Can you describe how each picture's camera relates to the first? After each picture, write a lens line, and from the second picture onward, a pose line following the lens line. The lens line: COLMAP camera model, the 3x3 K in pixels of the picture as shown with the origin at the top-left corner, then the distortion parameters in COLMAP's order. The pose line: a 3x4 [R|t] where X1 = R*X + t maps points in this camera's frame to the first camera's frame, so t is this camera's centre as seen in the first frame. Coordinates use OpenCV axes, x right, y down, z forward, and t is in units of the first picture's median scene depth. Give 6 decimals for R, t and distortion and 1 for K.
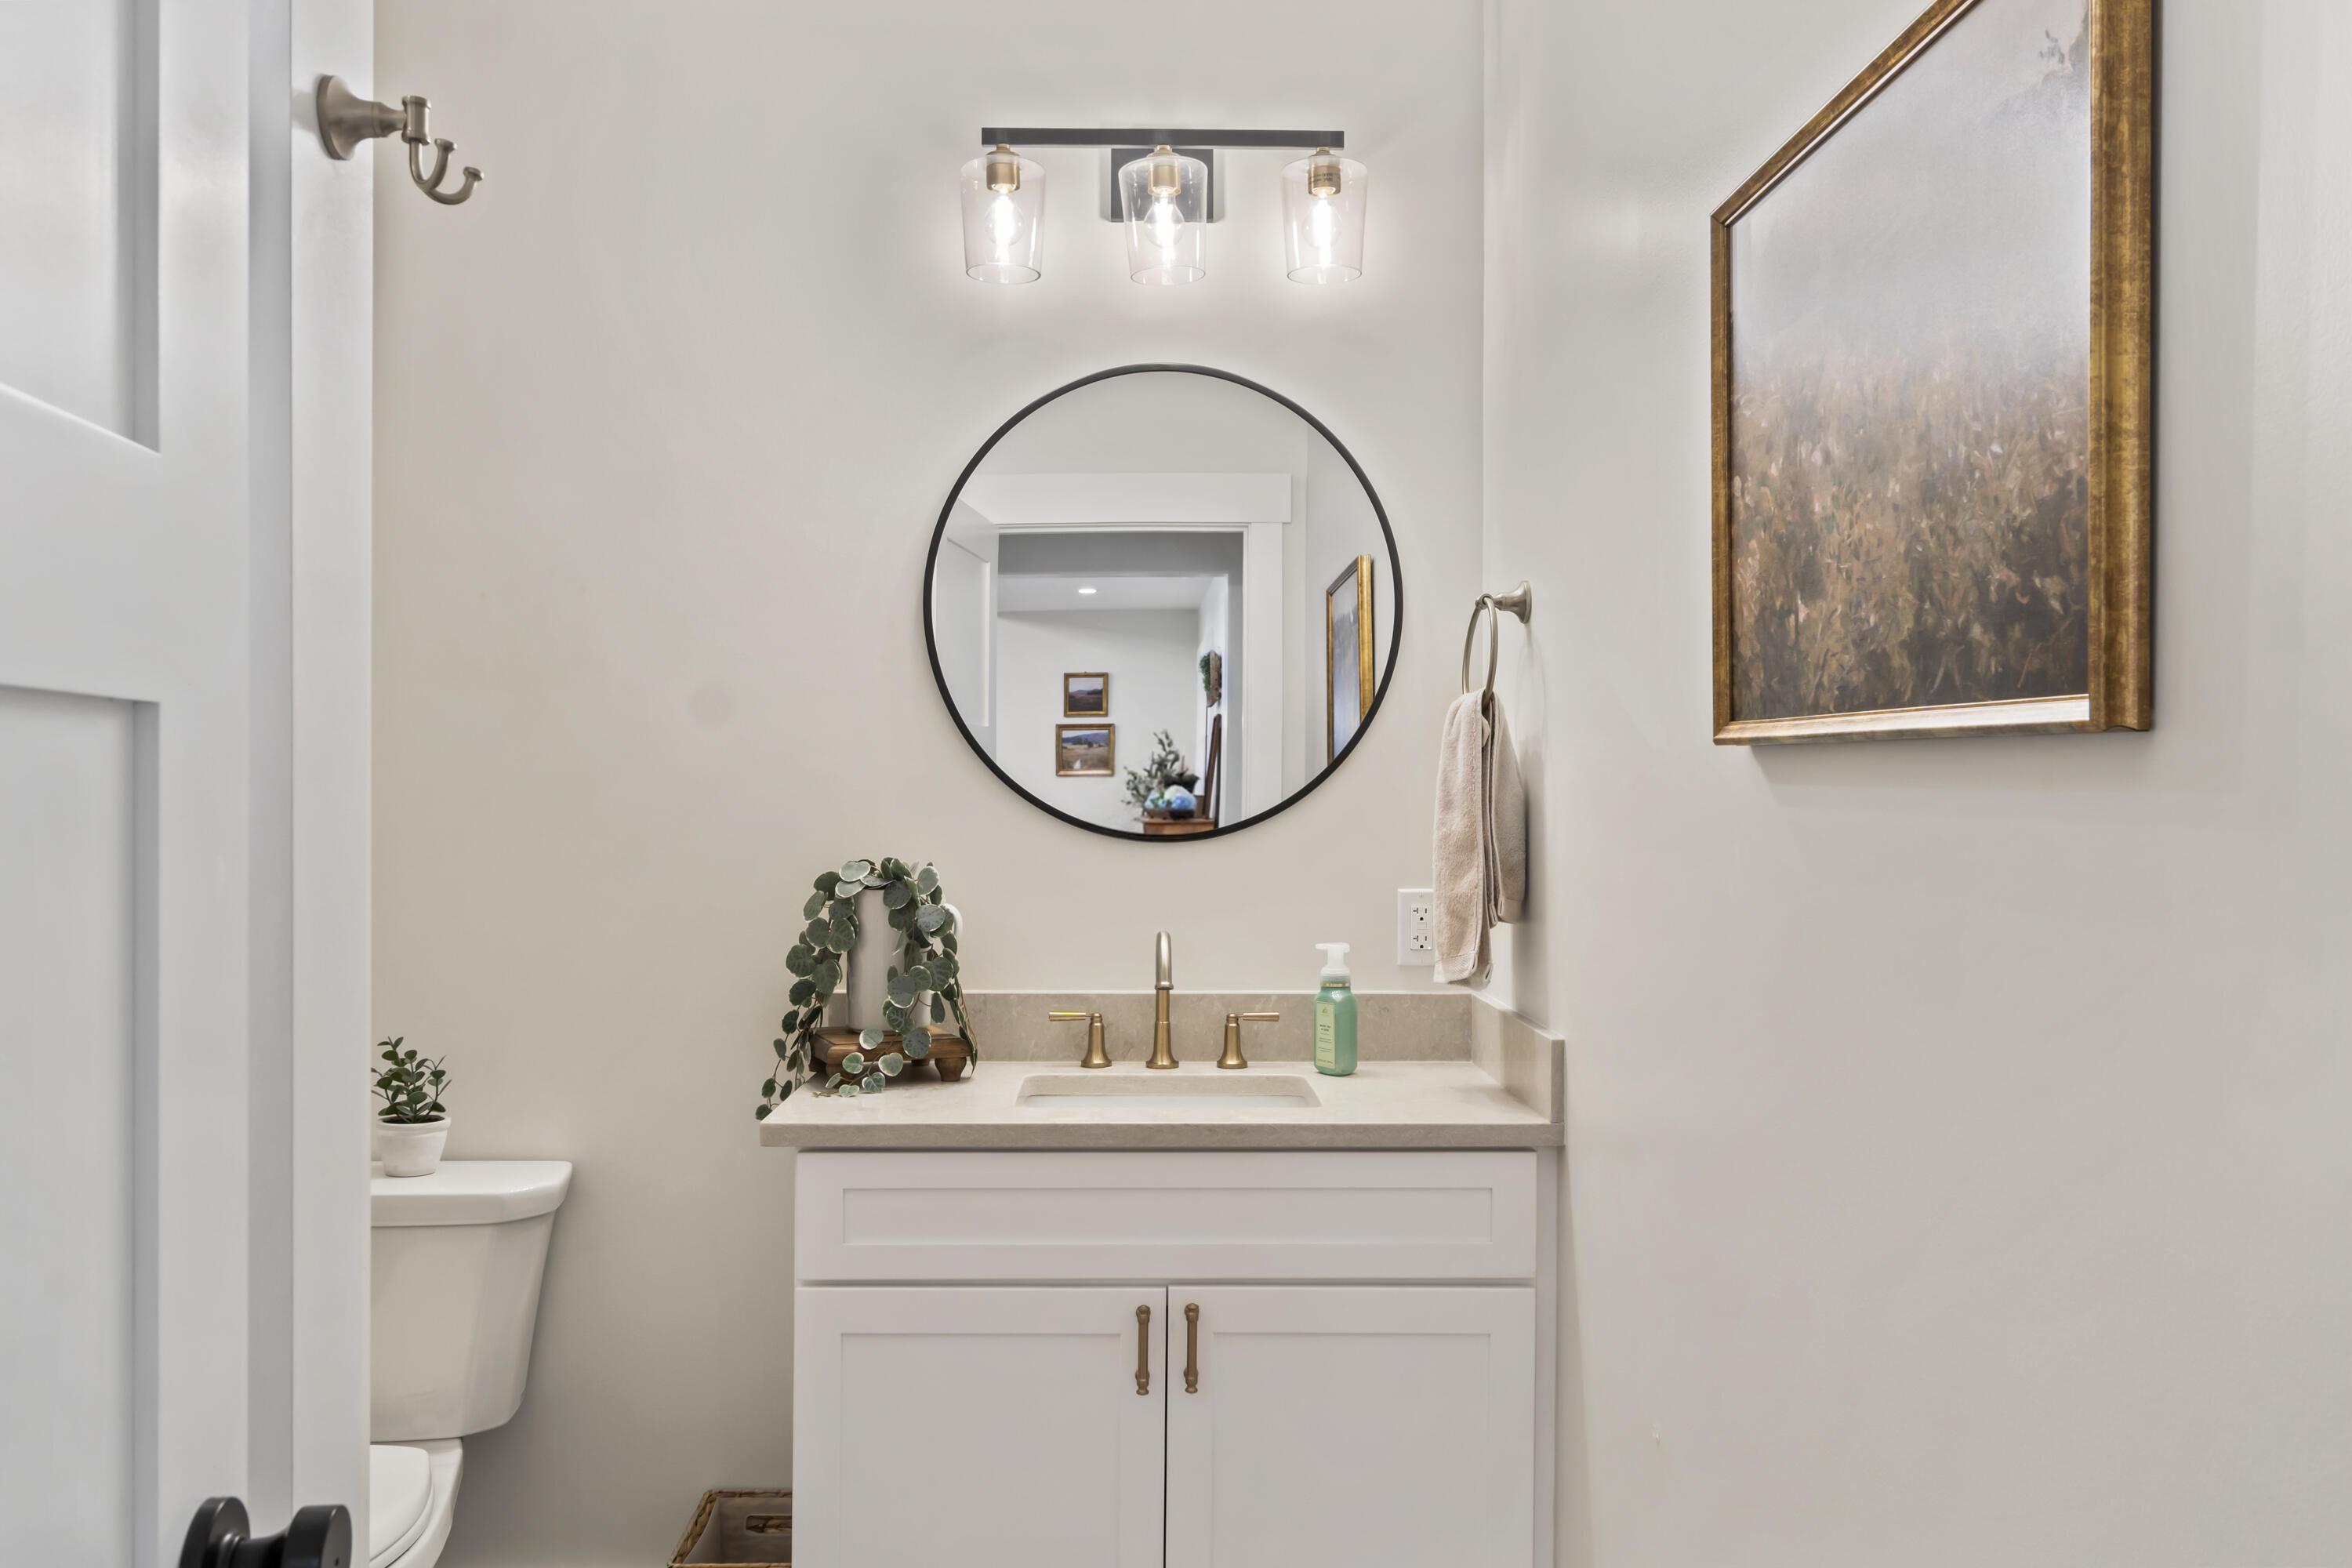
lens RADIAL K [[1820.5, 0, 1175.4], [0, 1820.5, 773.7], [0, 0, 1]] dist [0.005840, 0.001142]
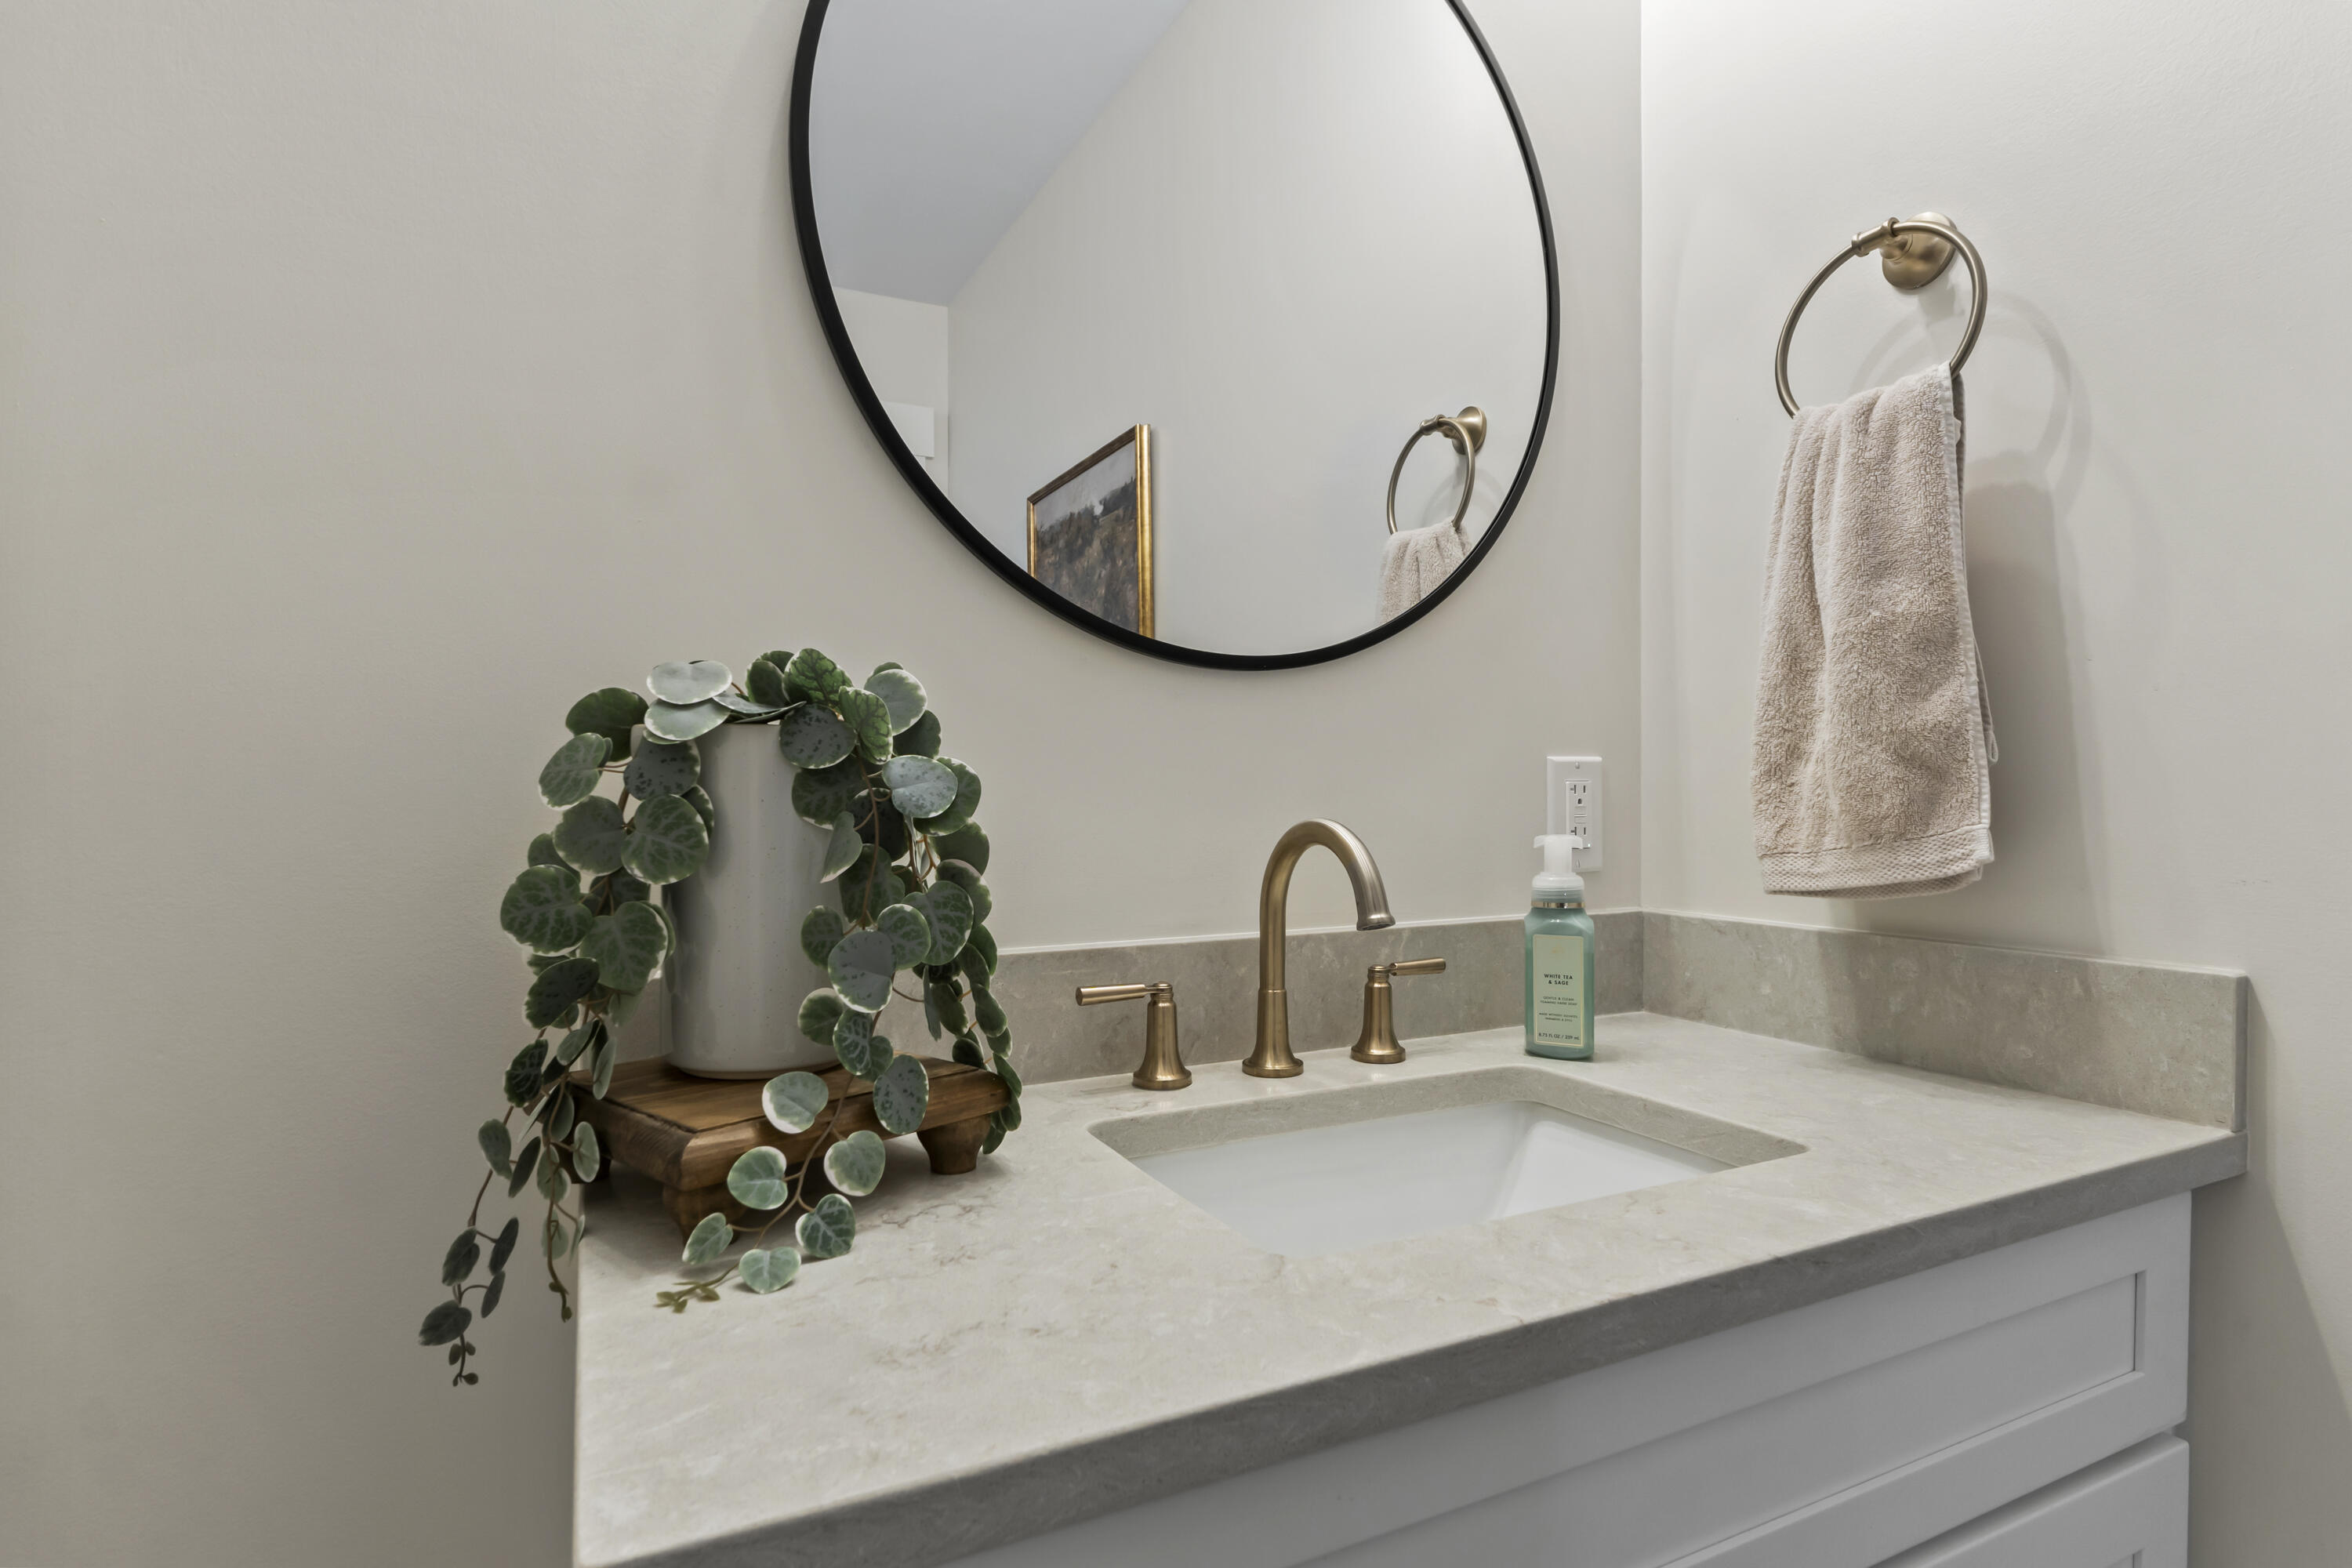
lens RADIAL K [[1212.4, 0, 1177.5], [0, 1212.4, 801.2], [0, 0, 1]] dist [0.002462, 0.000508]
pose [[0.907404, -0.012730, 0.420066, -0.193125], [0.005416, 0.999812, 0.018600, 0.076405], [-0.420224, -0.014603, 0.907303, 0.715027]]
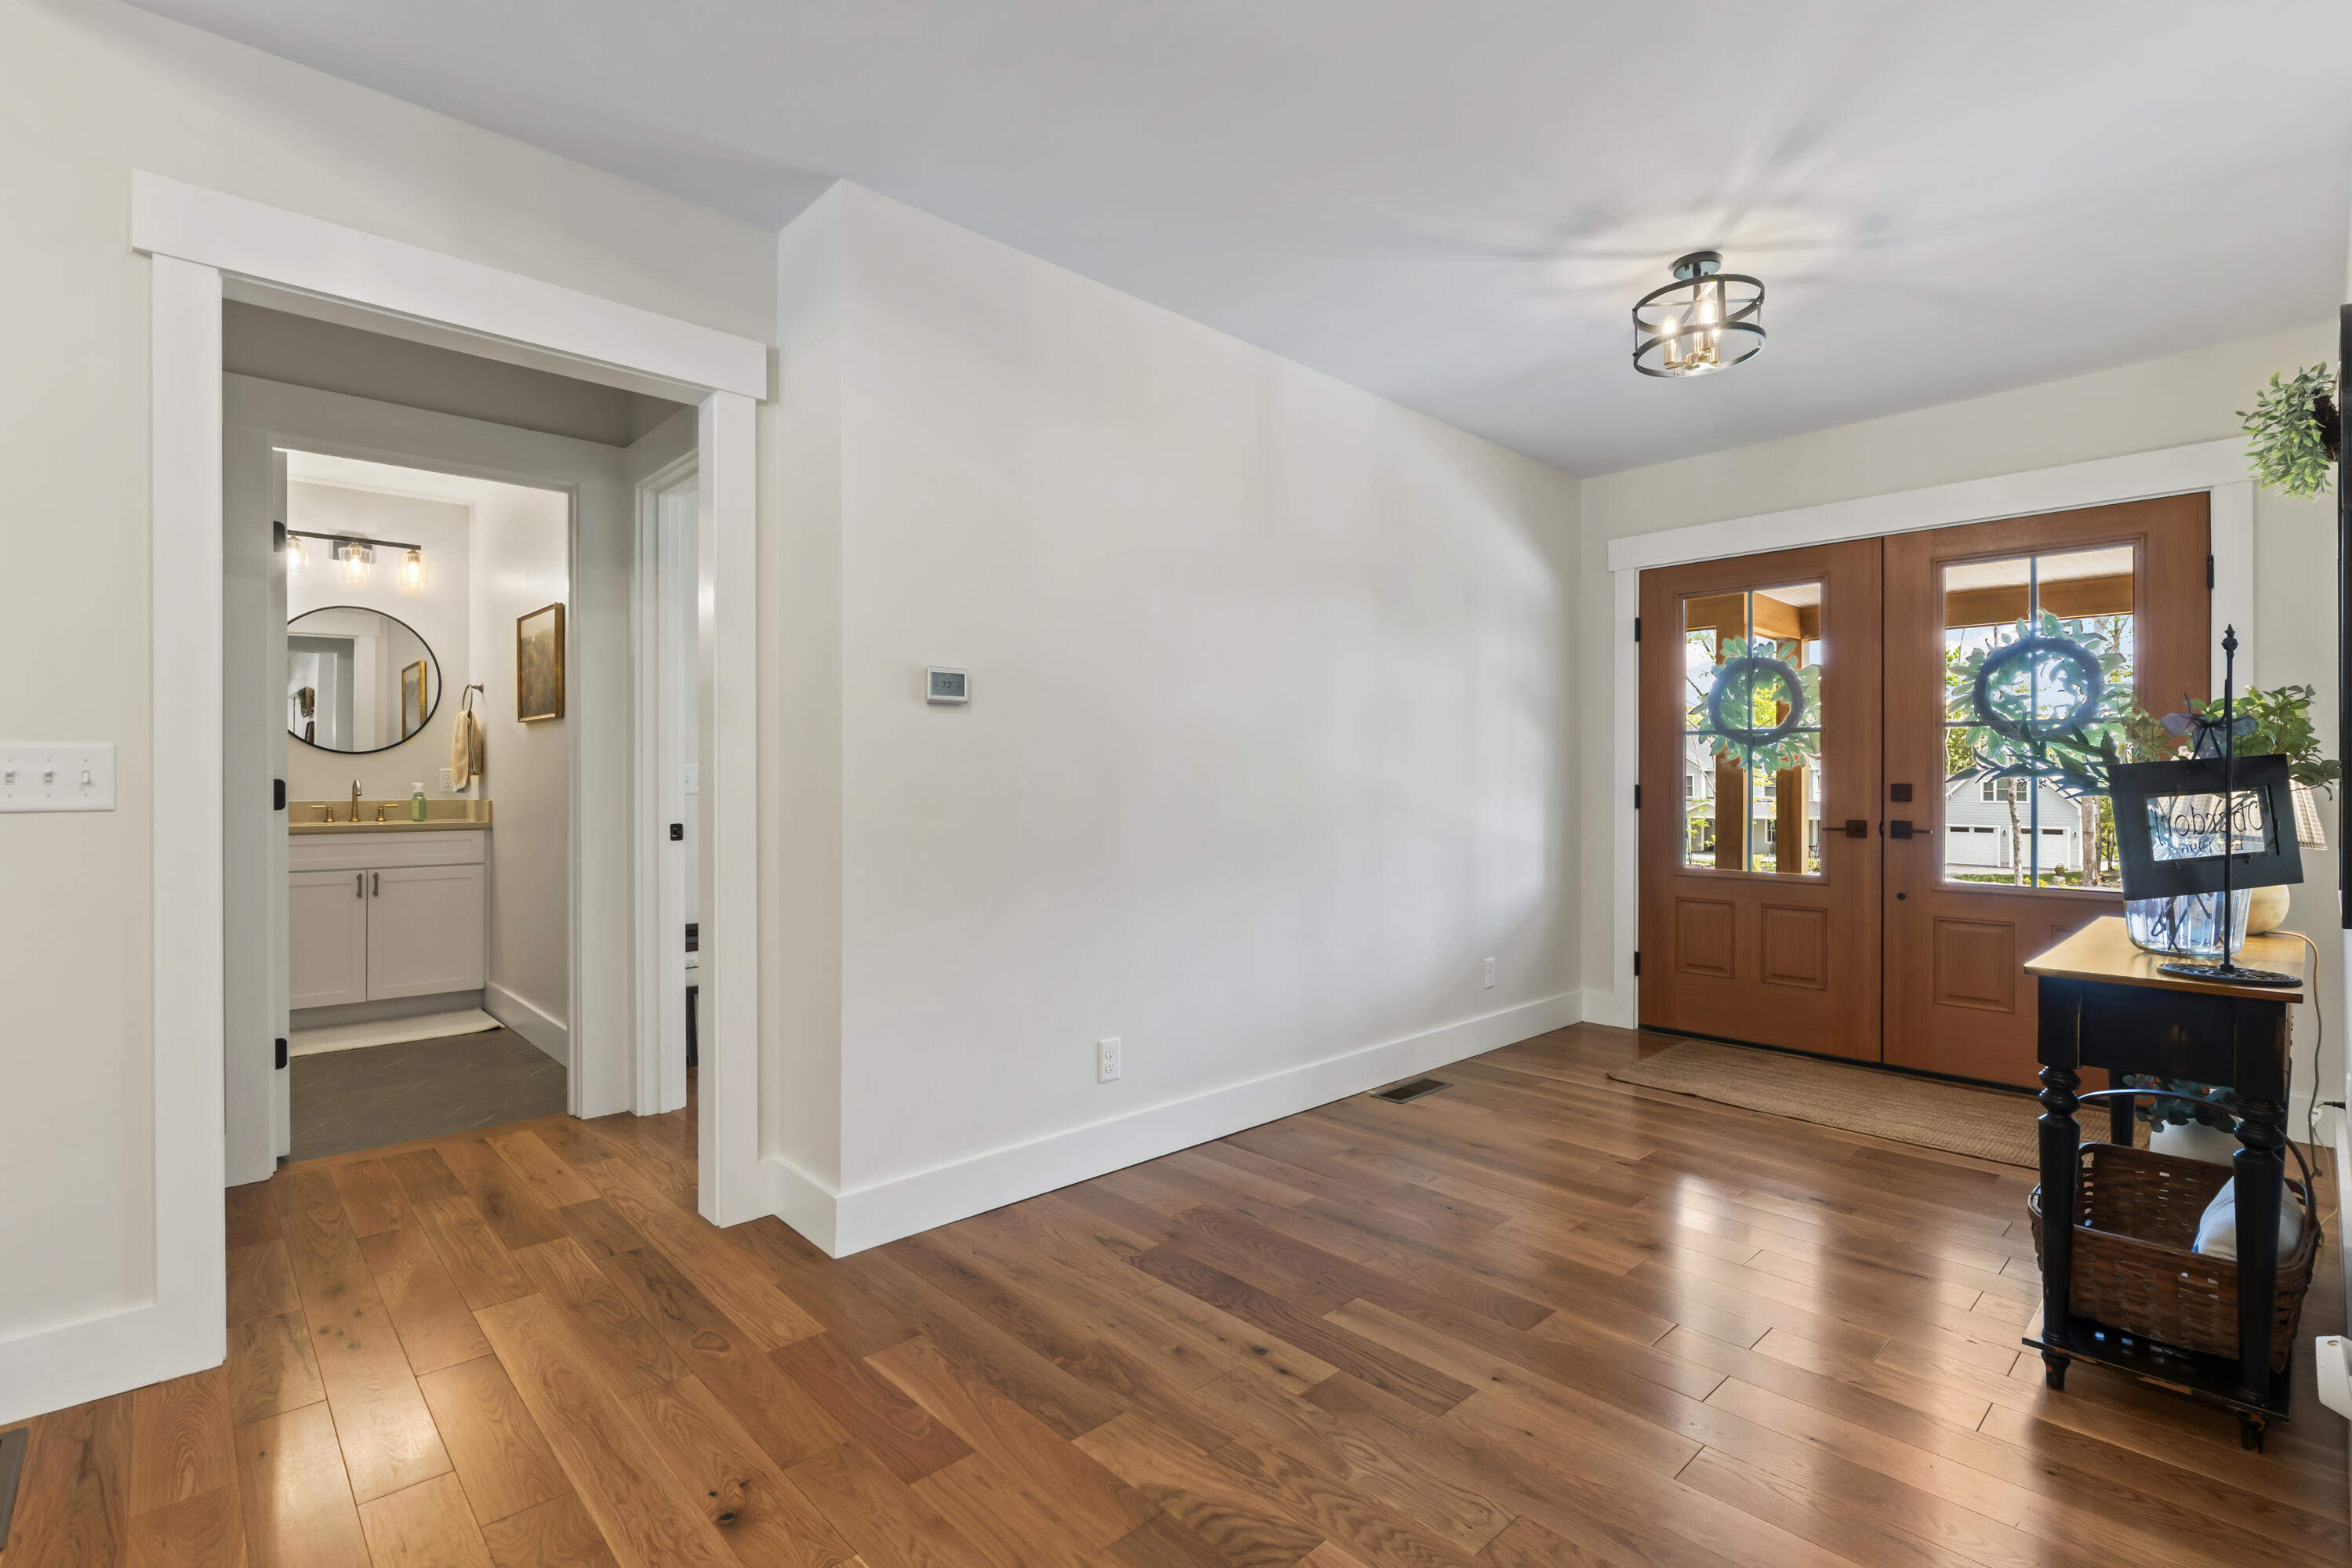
lens RADIAL K [[1088.7, 0, 1165.5], [0, 1088.7, 778.8], [0, 0, 1]] dist [-0.005512, -0.000381]
pose [[0.750095, -0.002150, 0.661326, -0.216078], [-0.000860, 0.999991, 0.004226, 0.077938], [-0.661329, -0.003739, 0.750086, -1.509619]]
